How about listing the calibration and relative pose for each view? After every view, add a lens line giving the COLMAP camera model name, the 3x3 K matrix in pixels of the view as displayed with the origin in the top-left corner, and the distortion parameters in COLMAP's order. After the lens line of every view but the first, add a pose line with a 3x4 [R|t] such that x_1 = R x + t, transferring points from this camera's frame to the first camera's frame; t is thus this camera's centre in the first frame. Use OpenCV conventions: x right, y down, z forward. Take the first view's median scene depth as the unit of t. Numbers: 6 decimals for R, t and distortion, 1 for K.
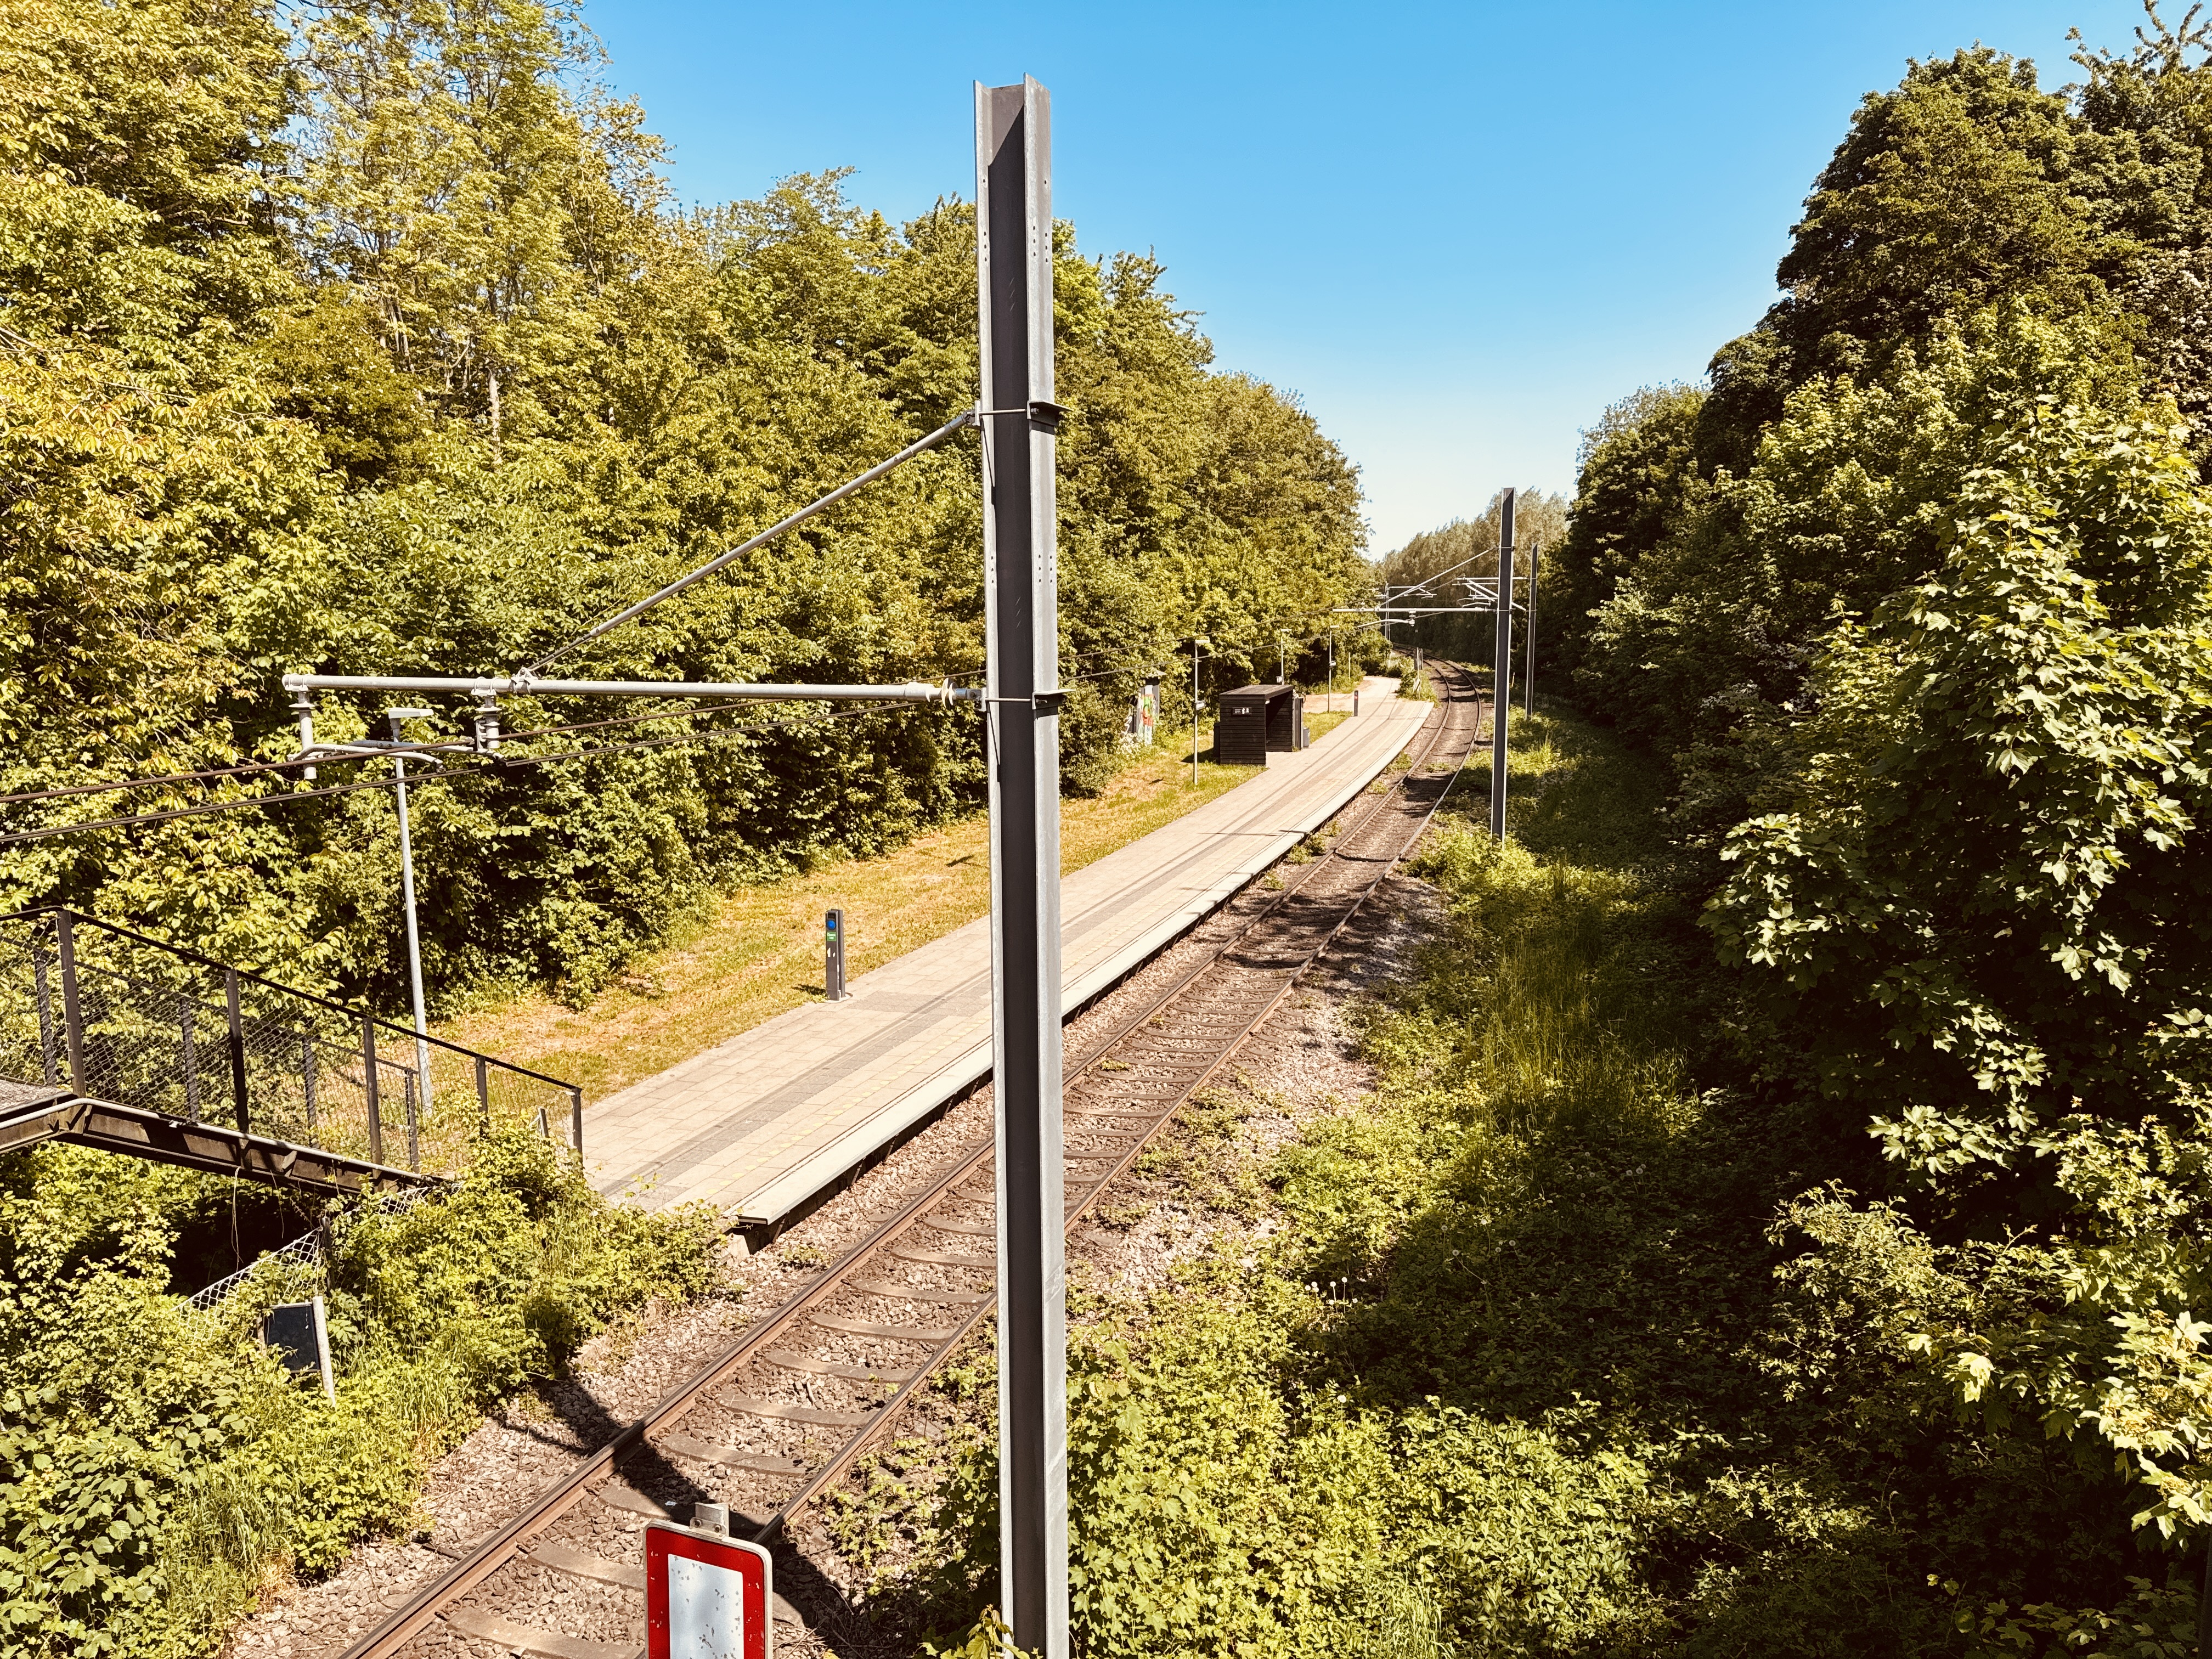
lens RADIAL K [[1578.9, 0, 1118.4], [0, 1578.9, 809.2], [0, 0, 1]] dist [0.254696, -0.460078]
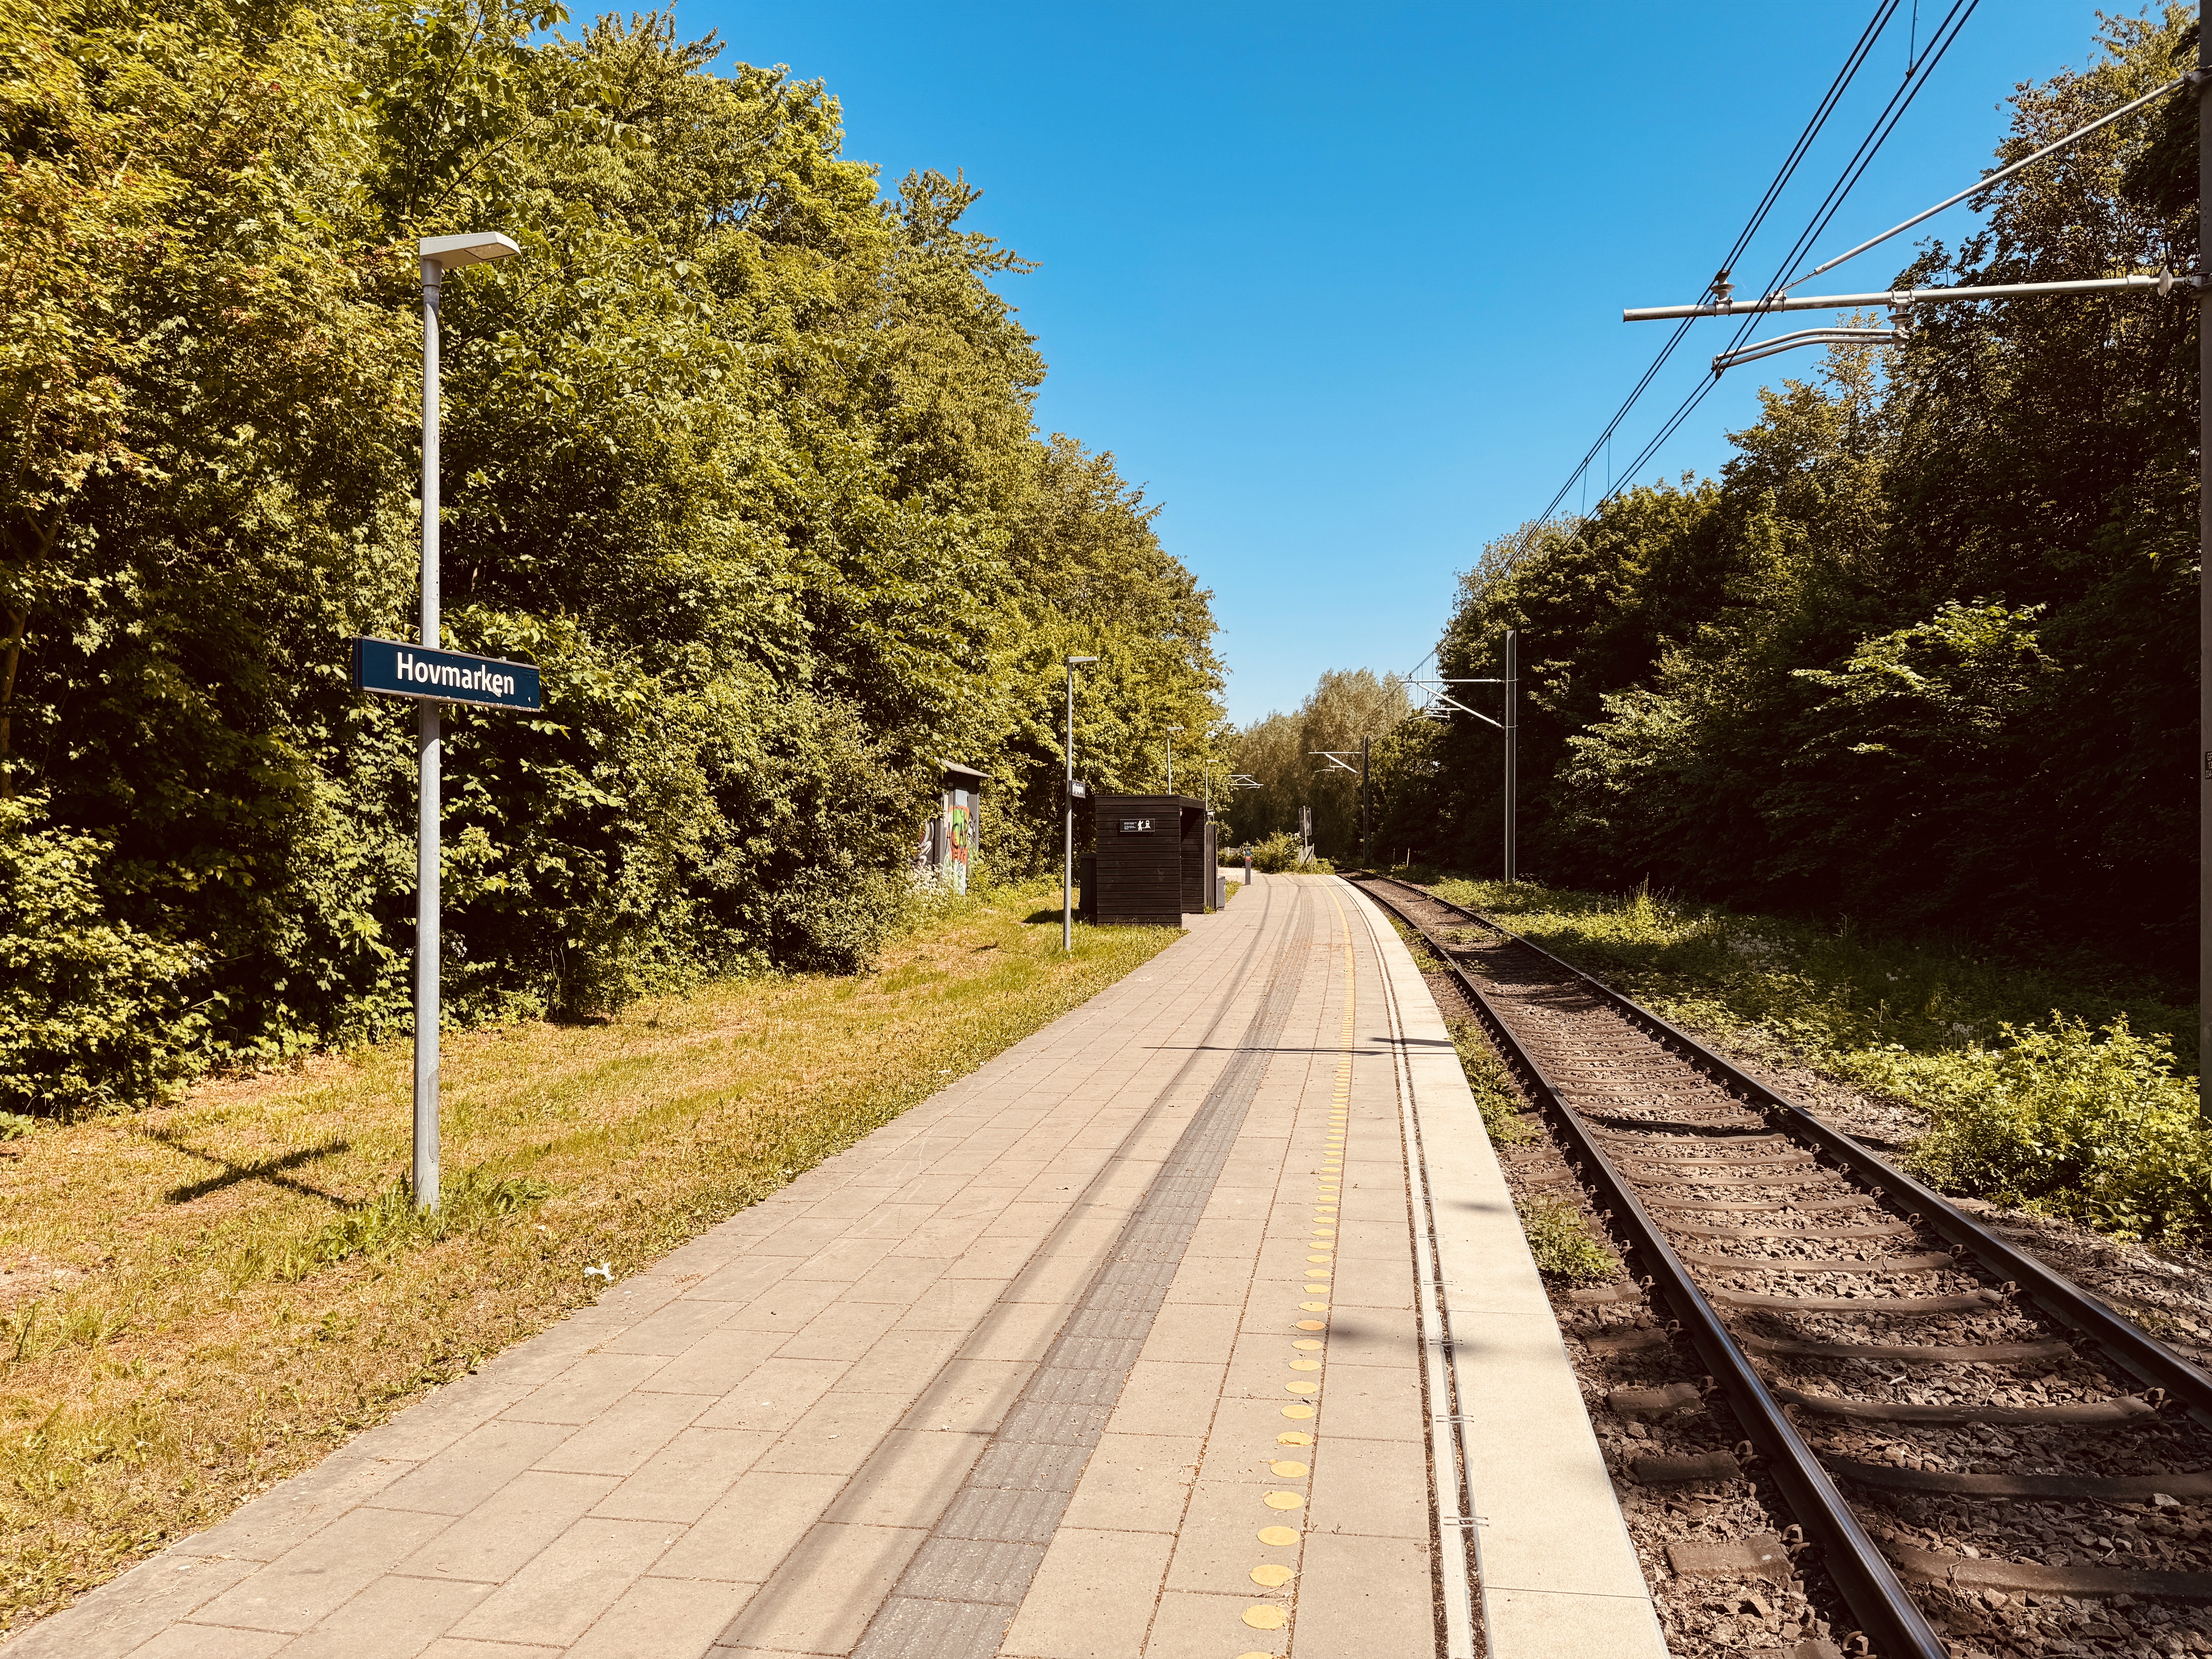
lens RADIAL K [[1558.9, 0, 1092.5], [0, 1558.9, 841.4], [0, 0, 1]] dist [0.119073, -0.174121]
pose [[0.992763, 0.007749, 0.119842, -0.001153], [0.006970, 0.992516, -0.121918, 0.008047], [-0.119890, 0.121871, 0.985279, 0.460217]]
